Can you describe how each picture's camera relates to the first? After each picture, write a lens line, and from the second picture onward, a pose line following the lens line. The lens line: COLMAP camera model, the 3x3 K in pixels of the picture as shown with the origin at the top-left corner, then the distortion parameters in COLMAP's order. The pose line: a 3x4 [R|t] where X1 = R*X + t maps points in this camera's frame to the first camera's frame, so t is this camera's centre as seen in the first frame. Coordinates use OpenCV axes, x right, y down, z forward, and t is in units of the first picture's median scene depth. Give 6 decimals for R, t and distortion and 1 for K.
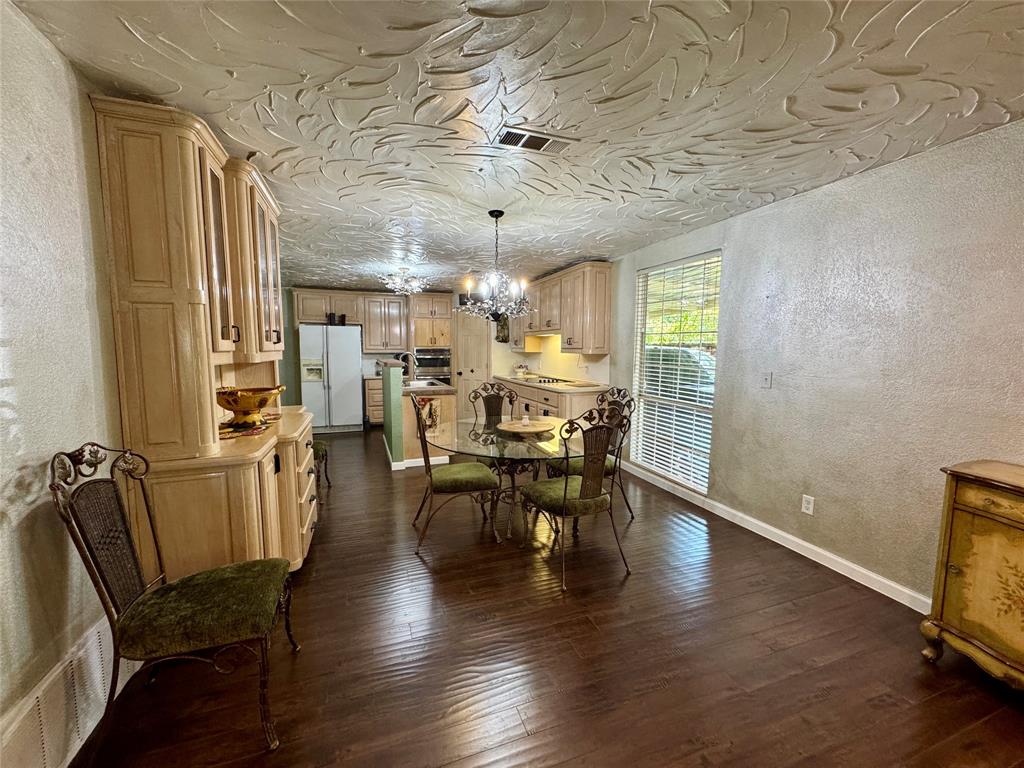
lens RADIAL K [[407.4, 0, 510.0], [0, 407.4, 385.6], [0, 0, 1]] dist [-0.003599, 0.000453]
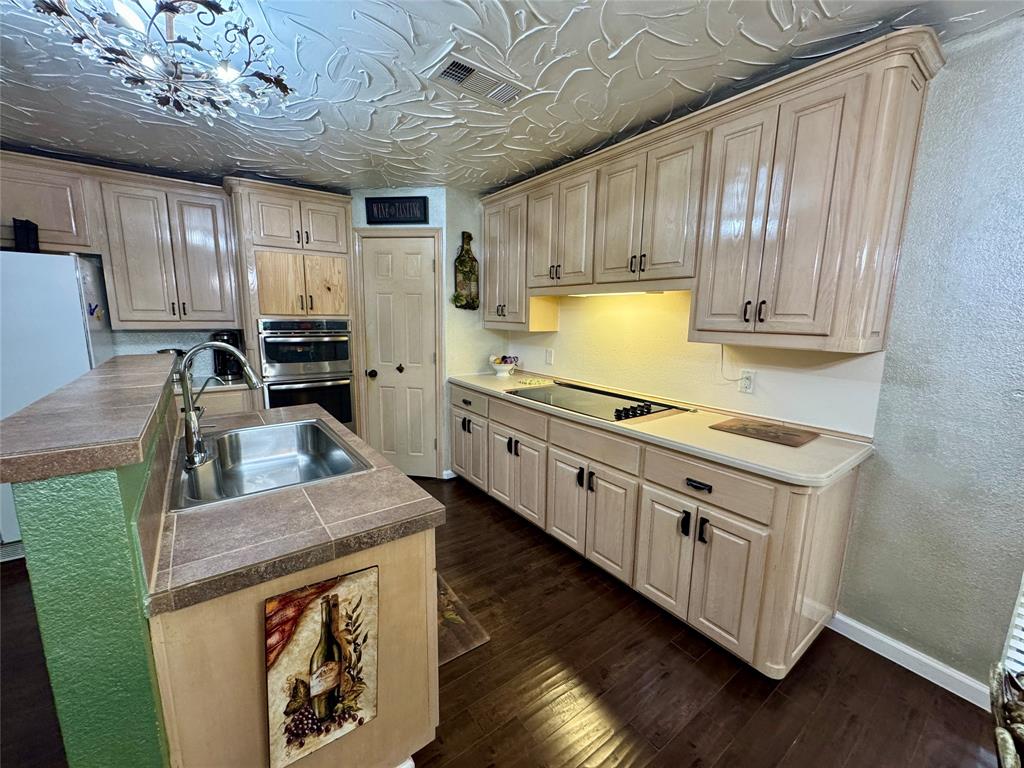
lens RADIAL K [[407.4, 0, 511.3], [0, 407.4, 389.7], [0, 0, 1]] dist [-0.003599, 0.000453]
pose [[0.958487, -0.036923, 0.282734, -0.155645], [0.012258, 0.995999, 0.088516, -0.078081], [-0.284871, -0.081376, 0.955105, 0.761257]]
